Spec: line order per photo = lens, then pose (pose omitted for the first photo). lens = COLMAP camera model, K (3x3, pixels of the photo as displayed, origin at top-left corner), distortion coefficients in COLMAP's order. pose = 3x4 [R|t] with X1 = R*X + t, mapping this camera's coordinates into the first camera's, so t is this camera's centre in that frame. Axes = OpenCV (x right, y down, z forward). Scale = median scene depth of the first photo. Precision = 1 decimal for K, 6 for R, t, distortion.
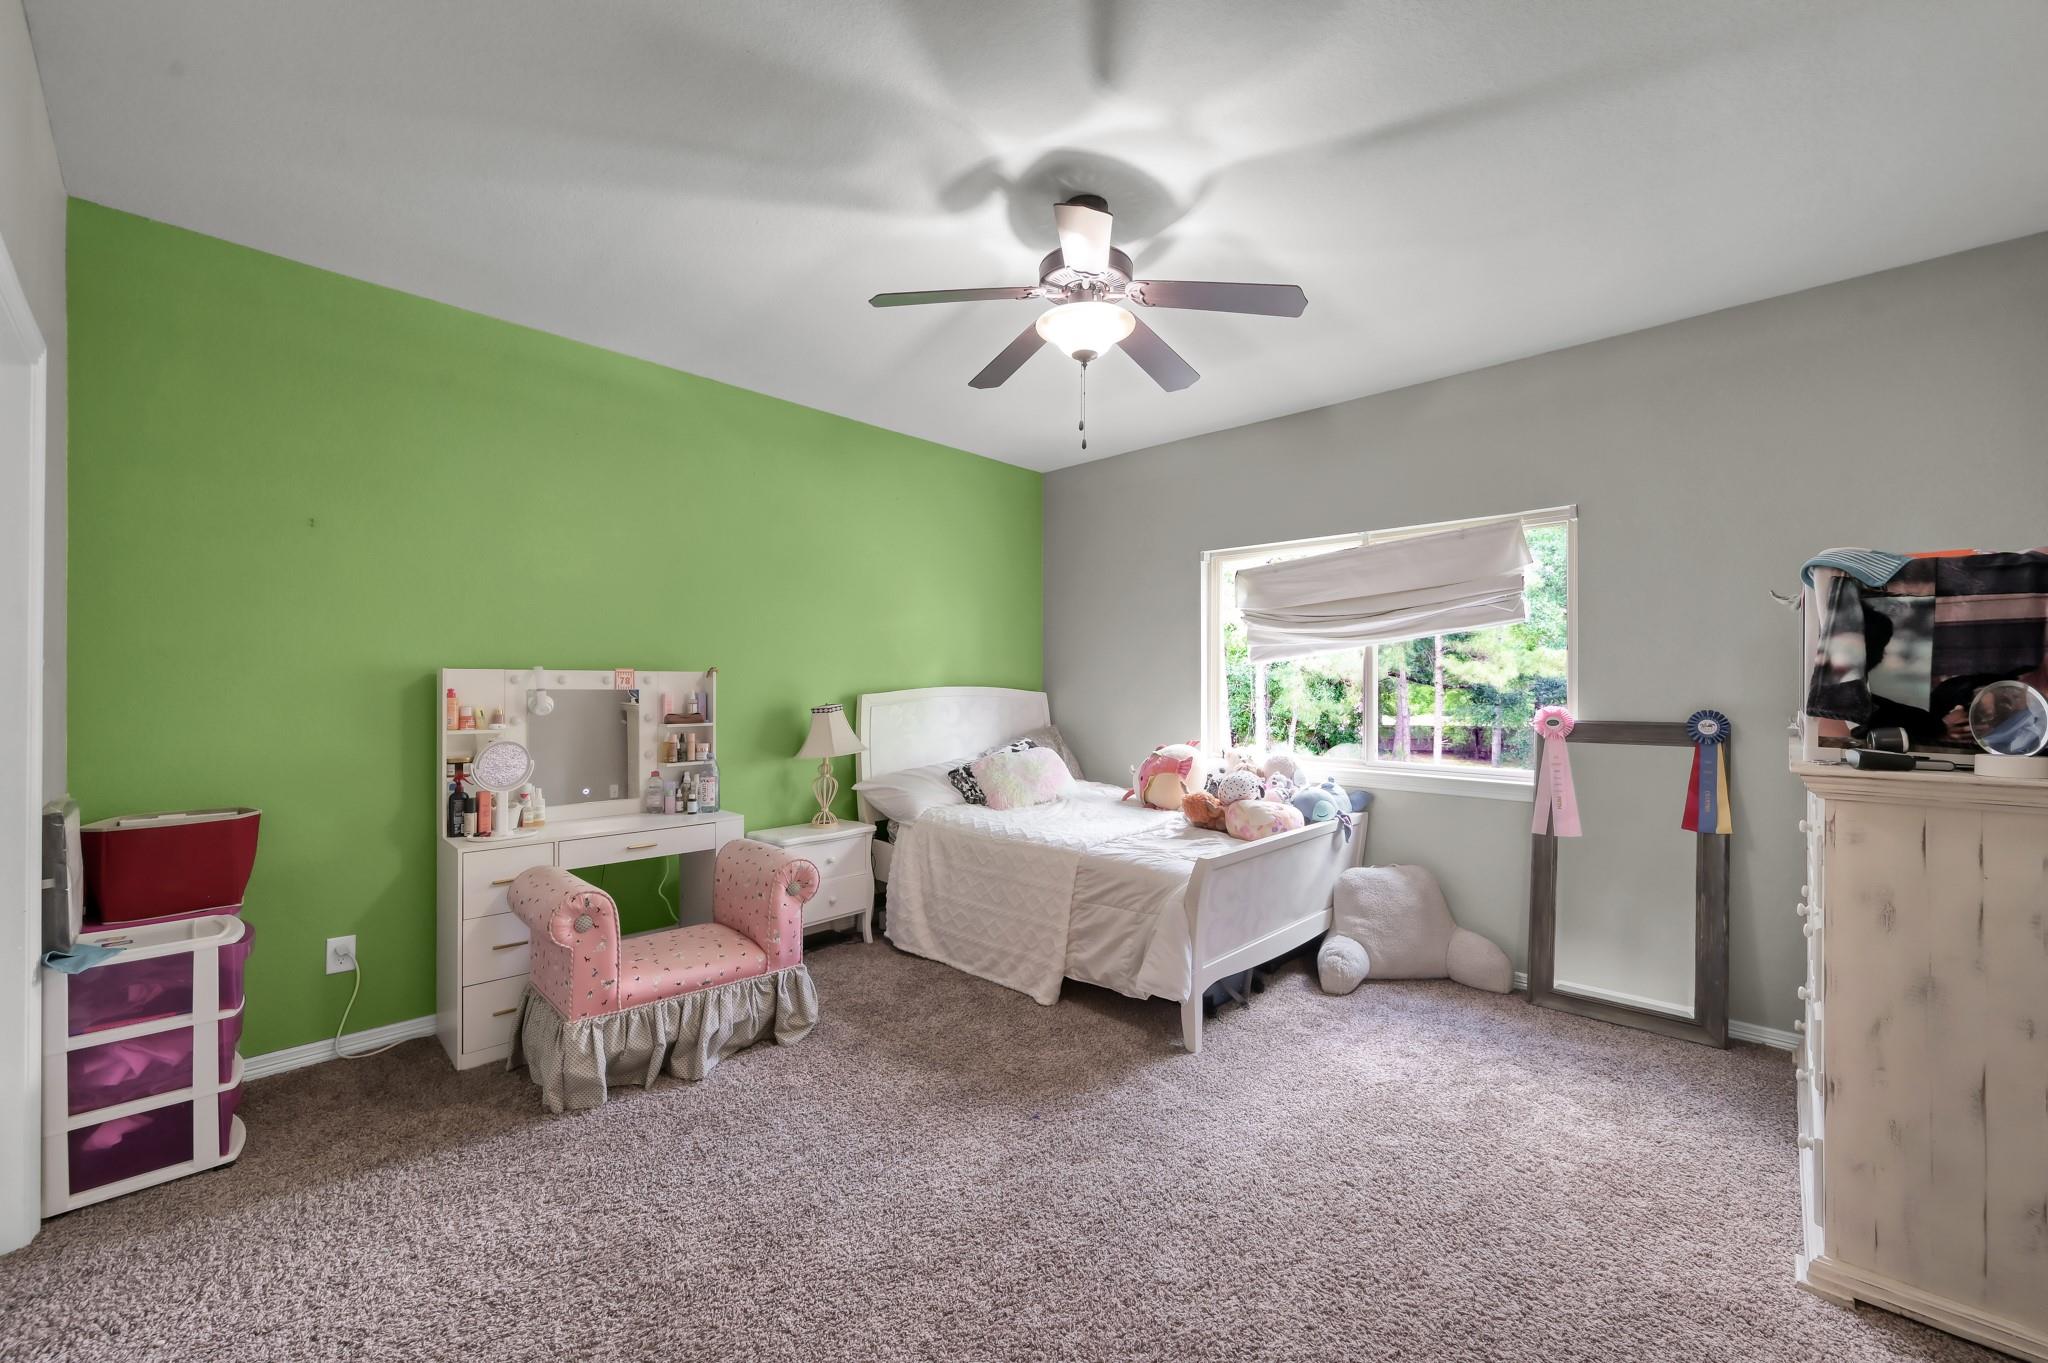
lens RADIAL K [[813.9, 0, 1030.9], [0, 813.9, 690.8], [0, 0, 1]] dist [0.001828, 0.001246]
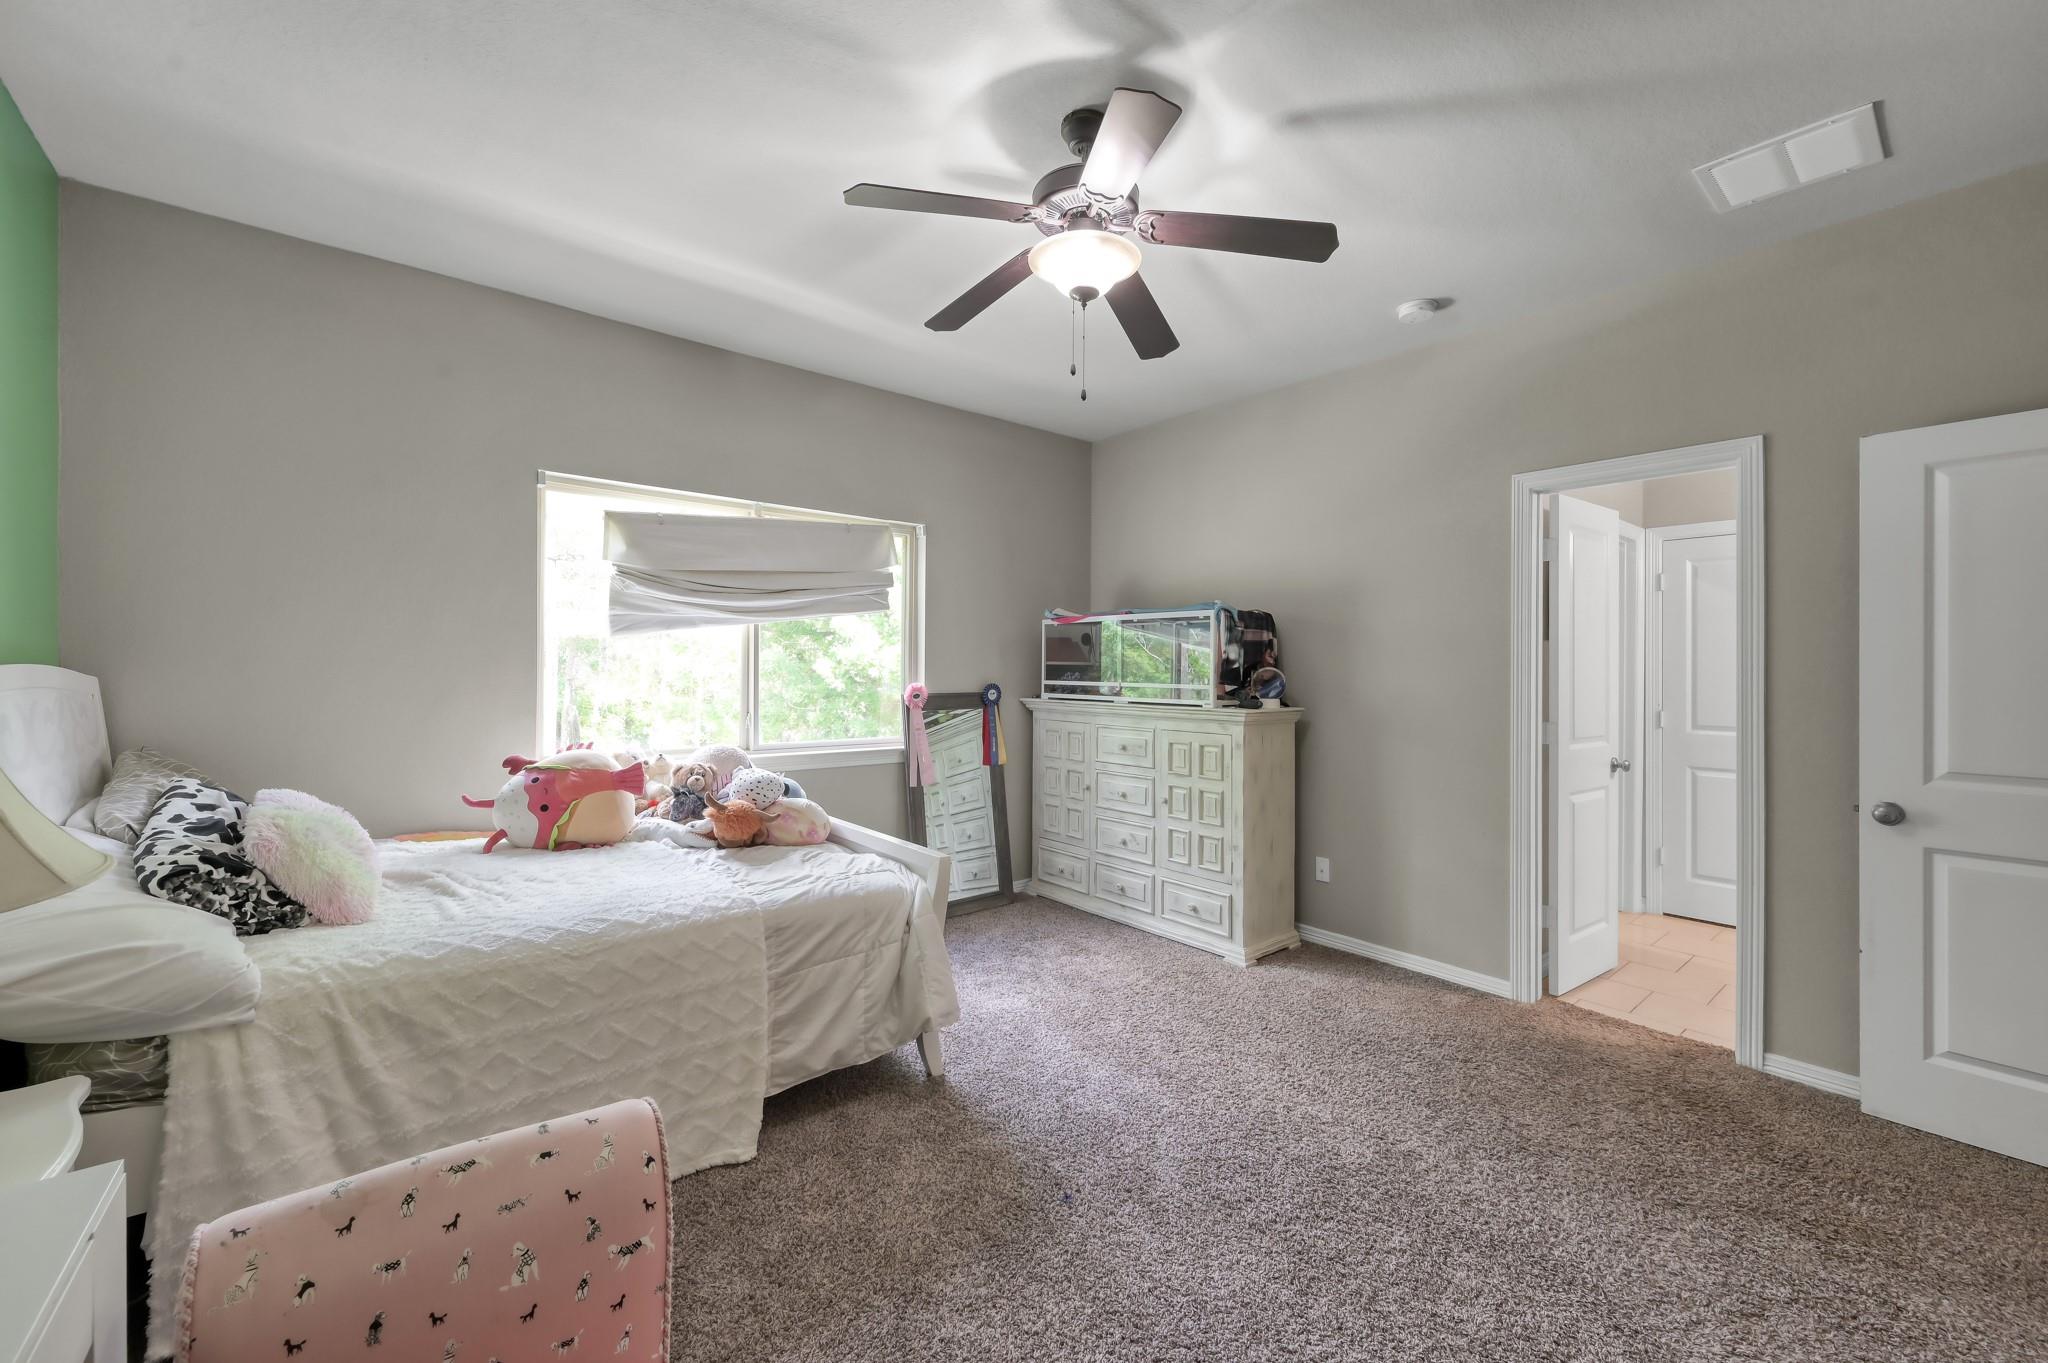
lens RADIAL K [[813.9, 0, 1032.4], [0, 813.9, 667.4], [0, 0, 1]] dist [0.001828, 0.001246]
pose [[0.117732, -0.001995, 0.993043, -0.549430], [-0.002663, 0.999994, 0.002325, -0.007238], [-0.993042, -0.002918, 0.117726, 0.640256]]
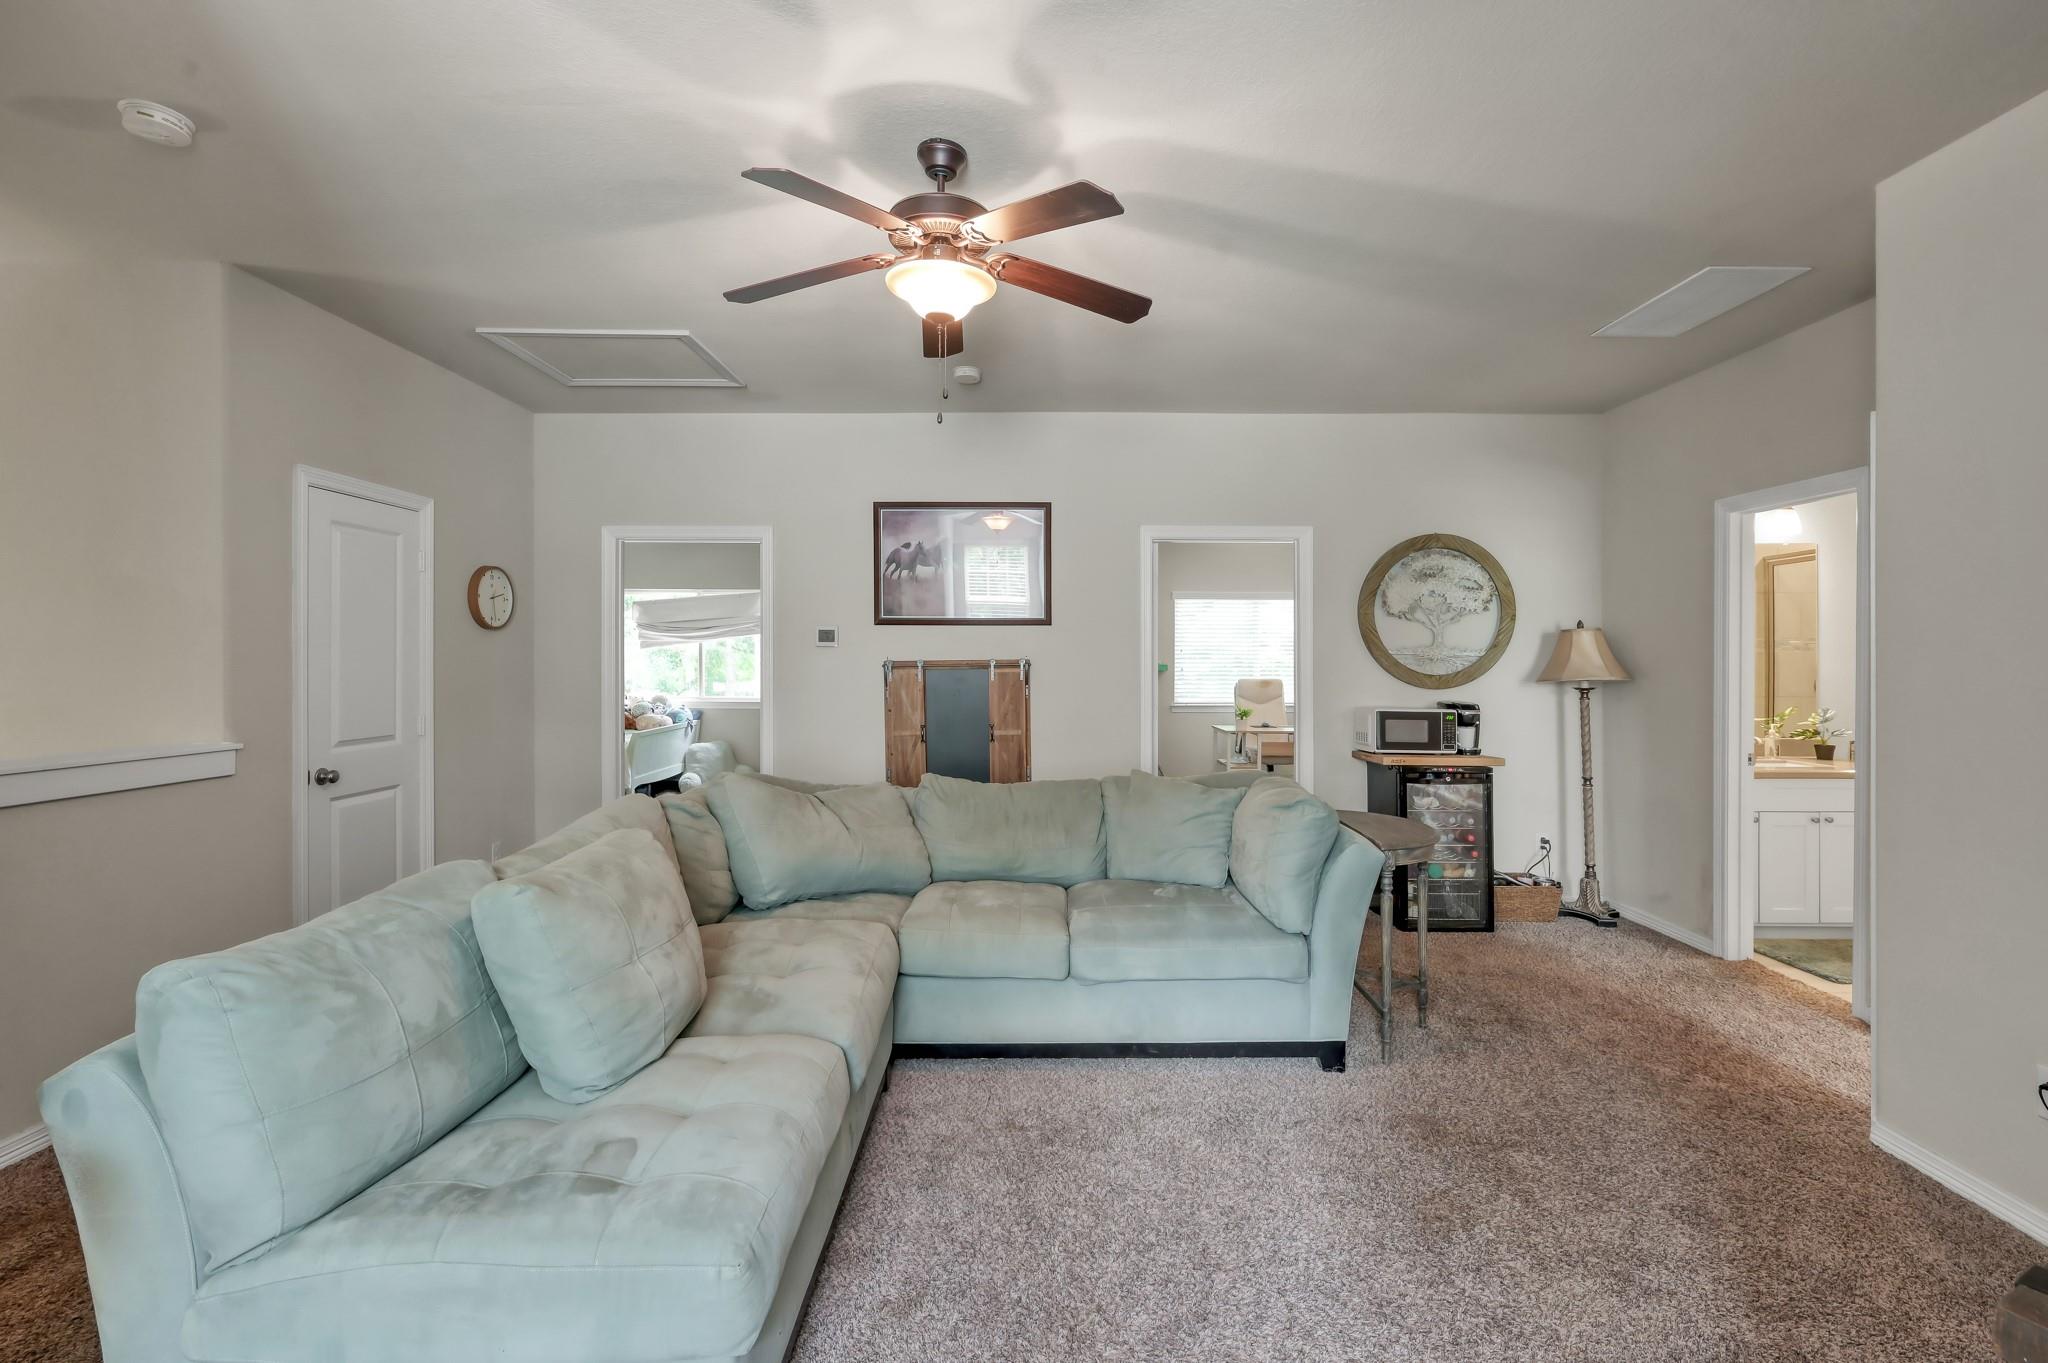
lens RADIAL K [[859.6, 0, 1027.2], [0, 859.6, 664.0], [0, 0, 1]] dist [0.000819, 0.000540]
pose [[0.720747, -0.001773, 0.693196, -0.601347], [-0.001262, 0.999992, 0.003870, -0.010342], [-0.693197, -0.003664, 0.720738, -1.381425]]
